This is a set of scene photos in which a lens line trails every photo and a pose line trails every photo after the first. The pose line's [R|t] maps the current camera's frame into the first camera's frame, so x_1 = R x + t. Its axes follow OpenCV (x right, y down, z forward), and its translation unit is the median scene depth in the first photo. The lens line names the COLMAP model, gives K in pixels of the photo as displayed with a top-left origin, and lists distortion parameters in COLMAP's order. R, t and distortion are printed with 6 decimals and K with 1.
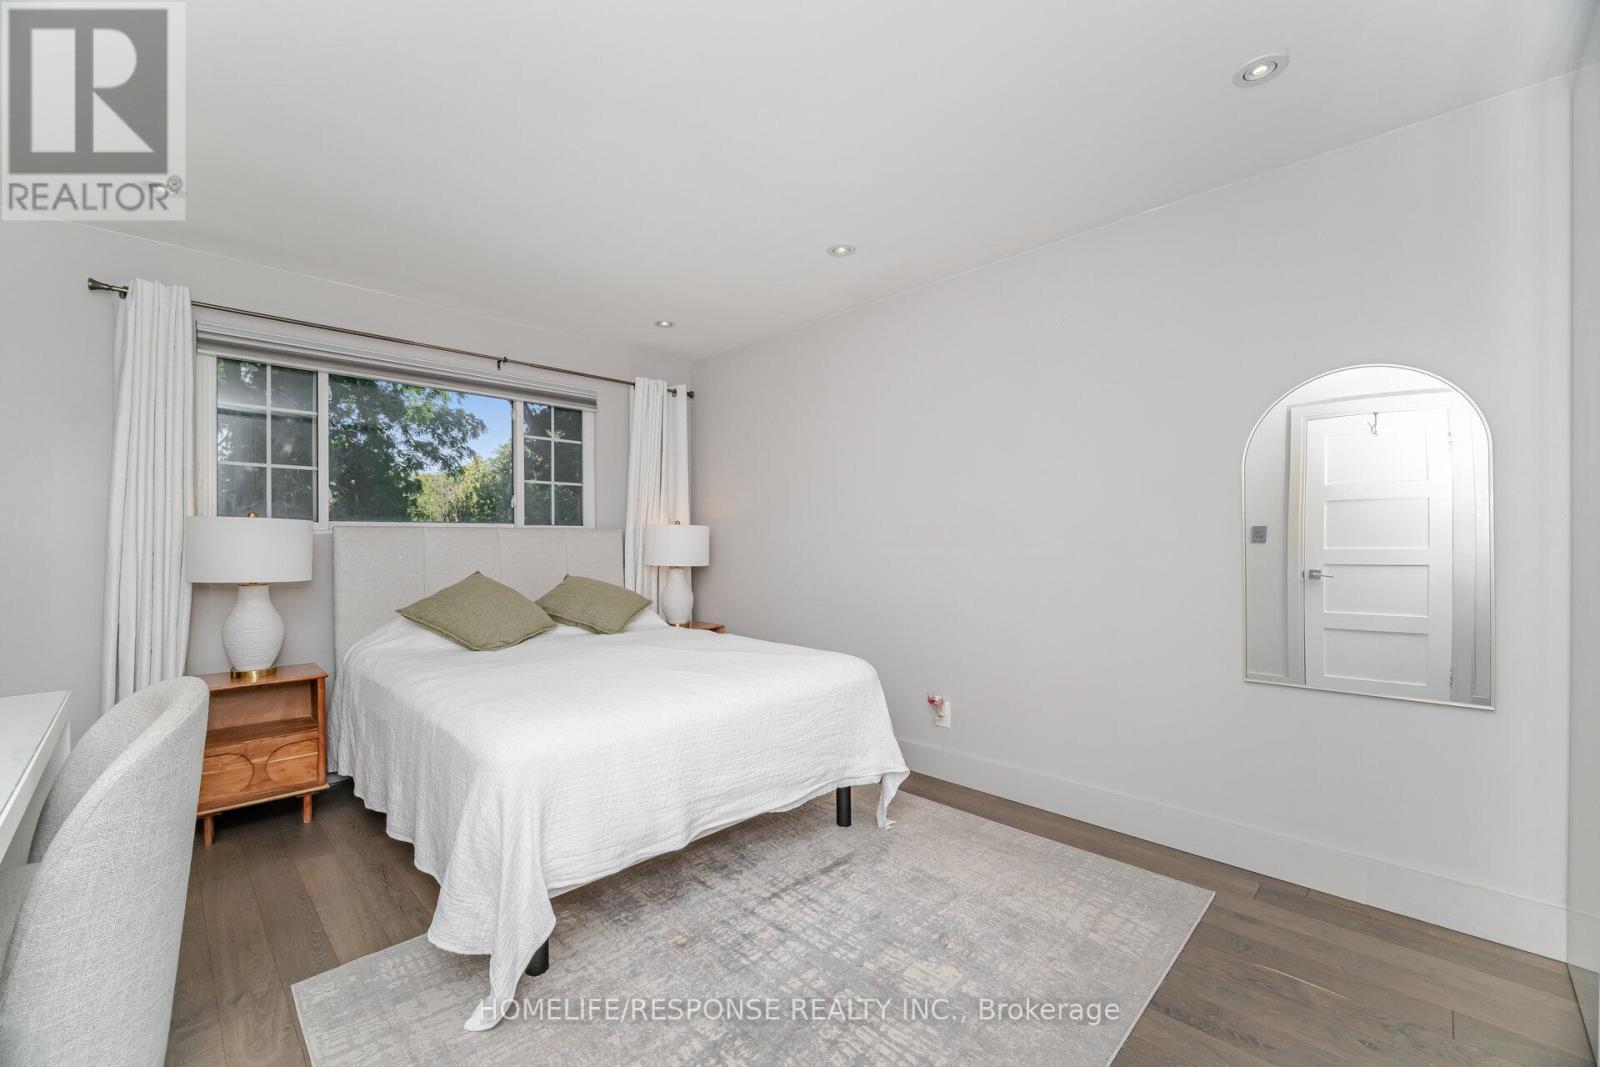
lens RADIAL K [[639.9, 0, 799.9], [0, 639.9, 539.3], [0, 0, 1]] dist [-0.003322, -0.000004]
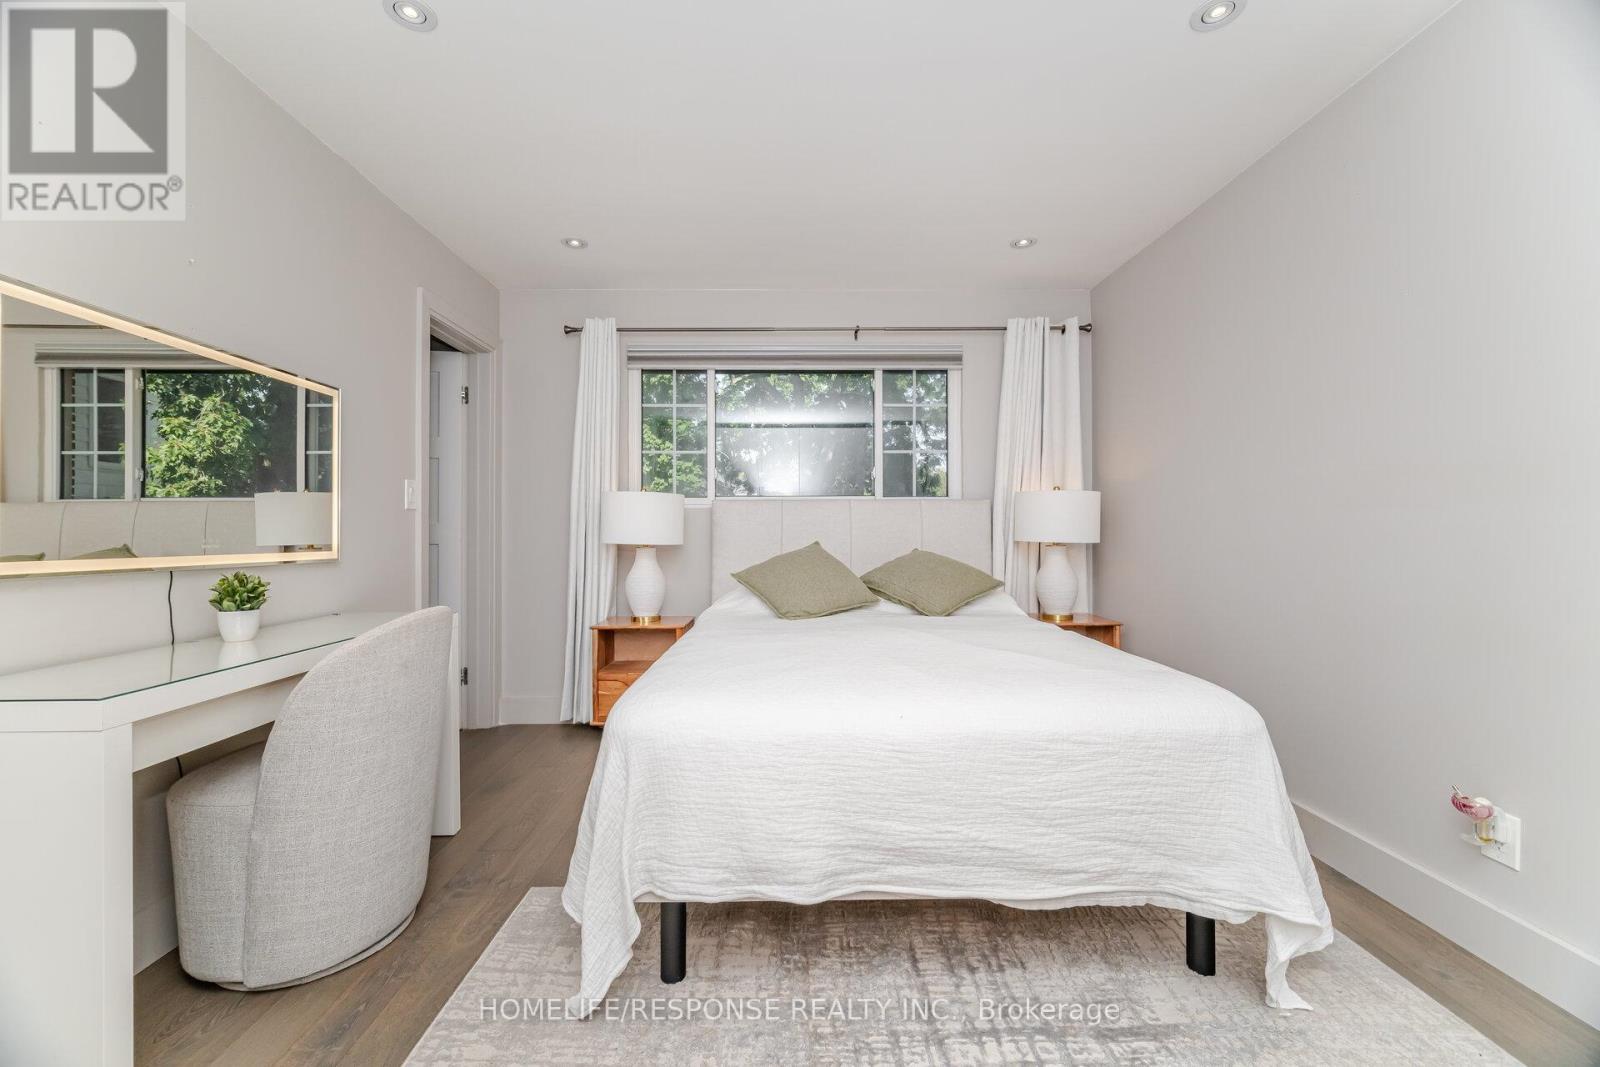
lens RADIAL K [[639.9, 0, 800.4], [0, 639.9, 528.7], [0, 0, 1]] dist [-0.003322, -0.000004]
pose [[0.718777, -0.002865, -0.695235, 0.214568], [0.003357, 0.999994, -0.000651, 0.036936], [0.695233, -0.001866, 0.718782, 0.317501]]
